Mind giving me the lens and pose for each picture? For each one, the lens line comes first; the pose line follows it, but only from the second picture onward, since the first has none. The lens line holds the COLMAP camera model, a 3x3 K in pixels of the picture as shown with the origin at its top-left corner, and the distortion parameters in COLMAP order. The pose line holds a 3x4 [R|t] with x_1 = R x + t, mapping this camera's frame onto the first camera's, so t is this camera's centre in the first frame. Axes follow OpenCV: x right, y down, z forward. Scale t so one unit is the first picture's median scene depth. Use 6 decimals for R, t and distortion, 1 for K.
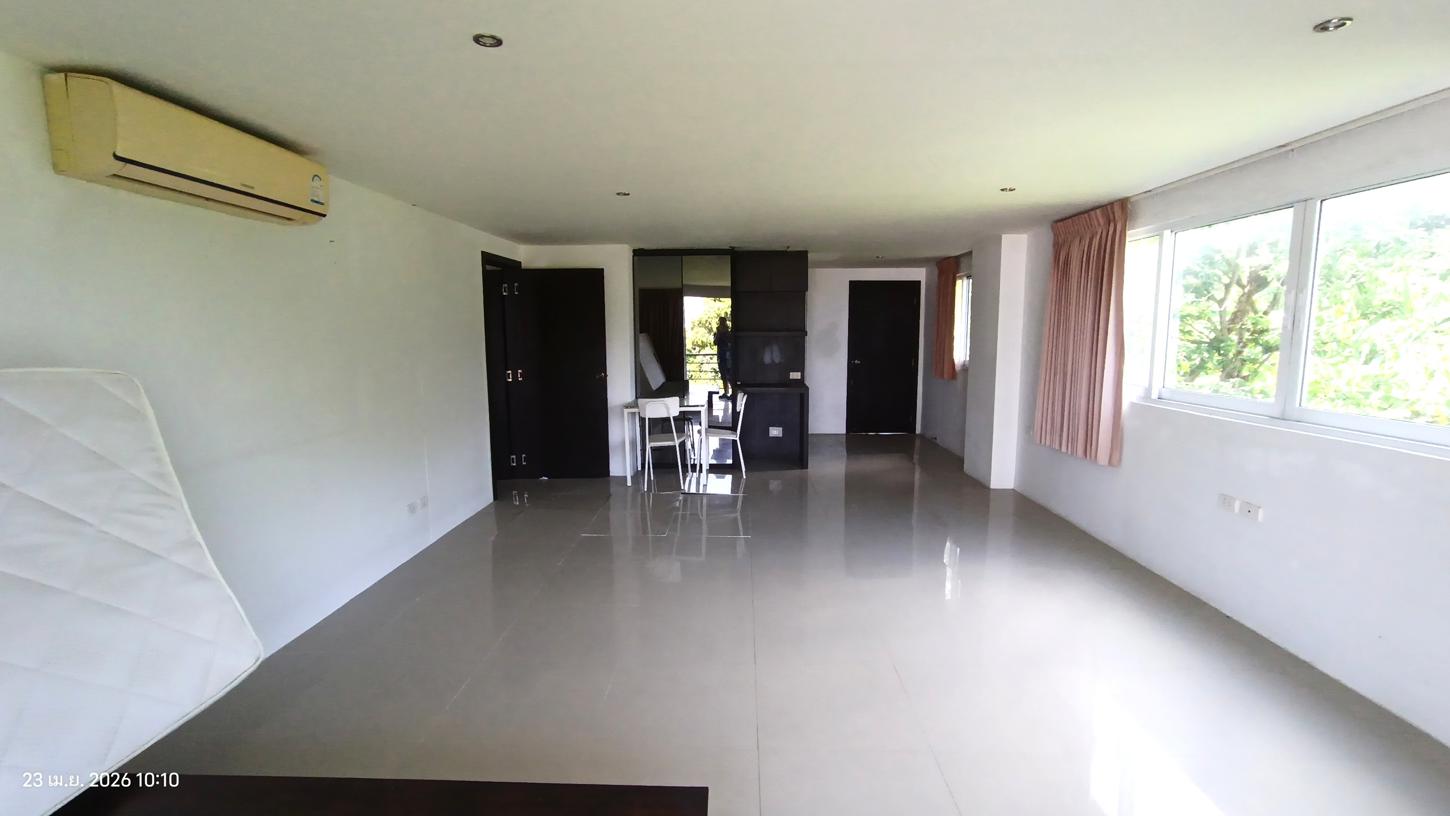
lens RADIAL K [[673.3, 0, 712.9], [0, 673.3, 411.9], [0, 0, 1]] dist [0.001123, -0.000025]
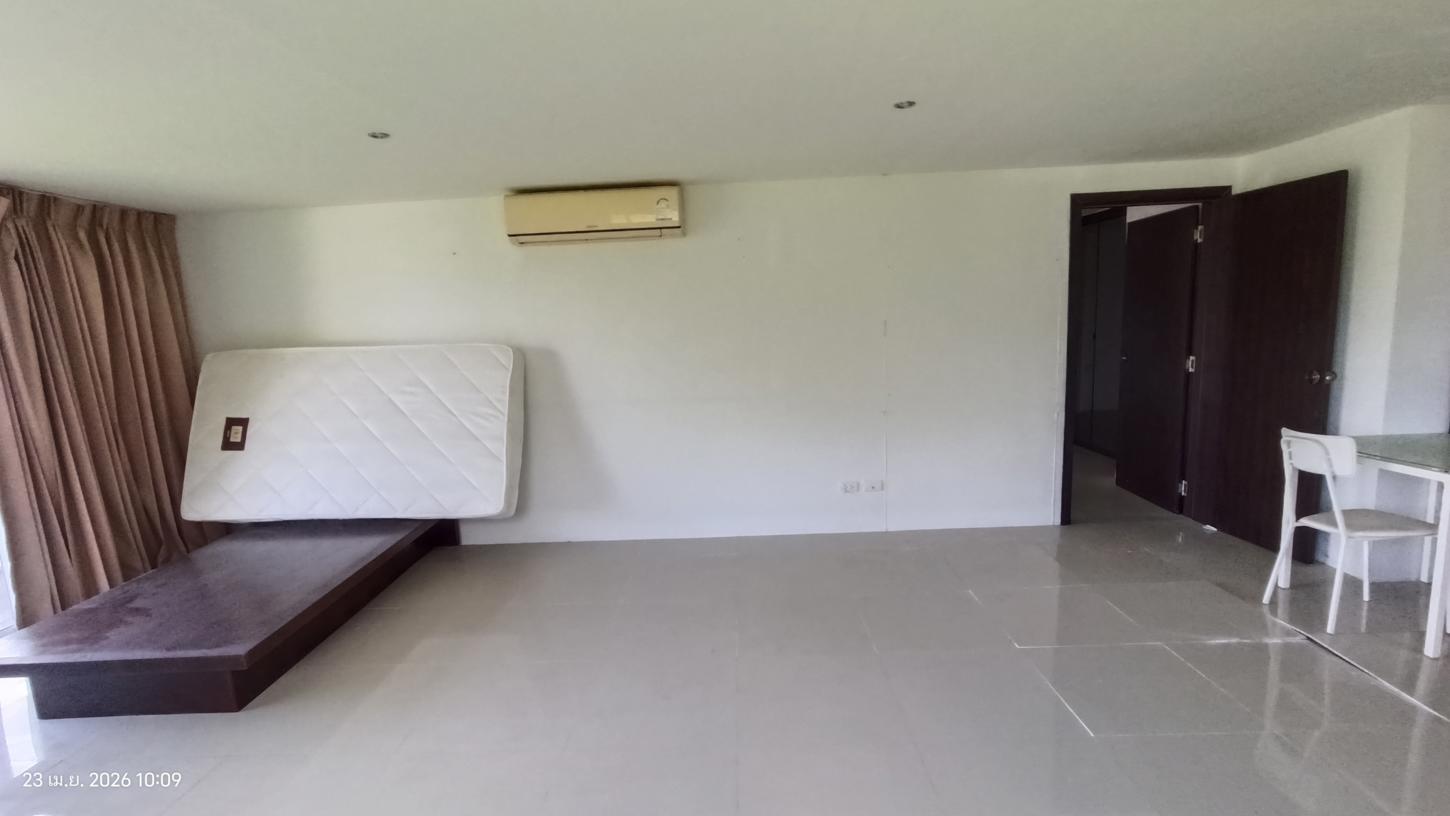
lens RADIAL K [[673.3, 0, 712.9], [0, 673.3, 411.9], [0, 0, 1]] dist [0.001123, -0.000025]
pose [[0.018768, 0.167143, -0.985754, 0.763231], [-0.079121, 0.983084, 0.165184, -0.167697], [0.996688, 0.074894, 0.031675, 1.082451]]
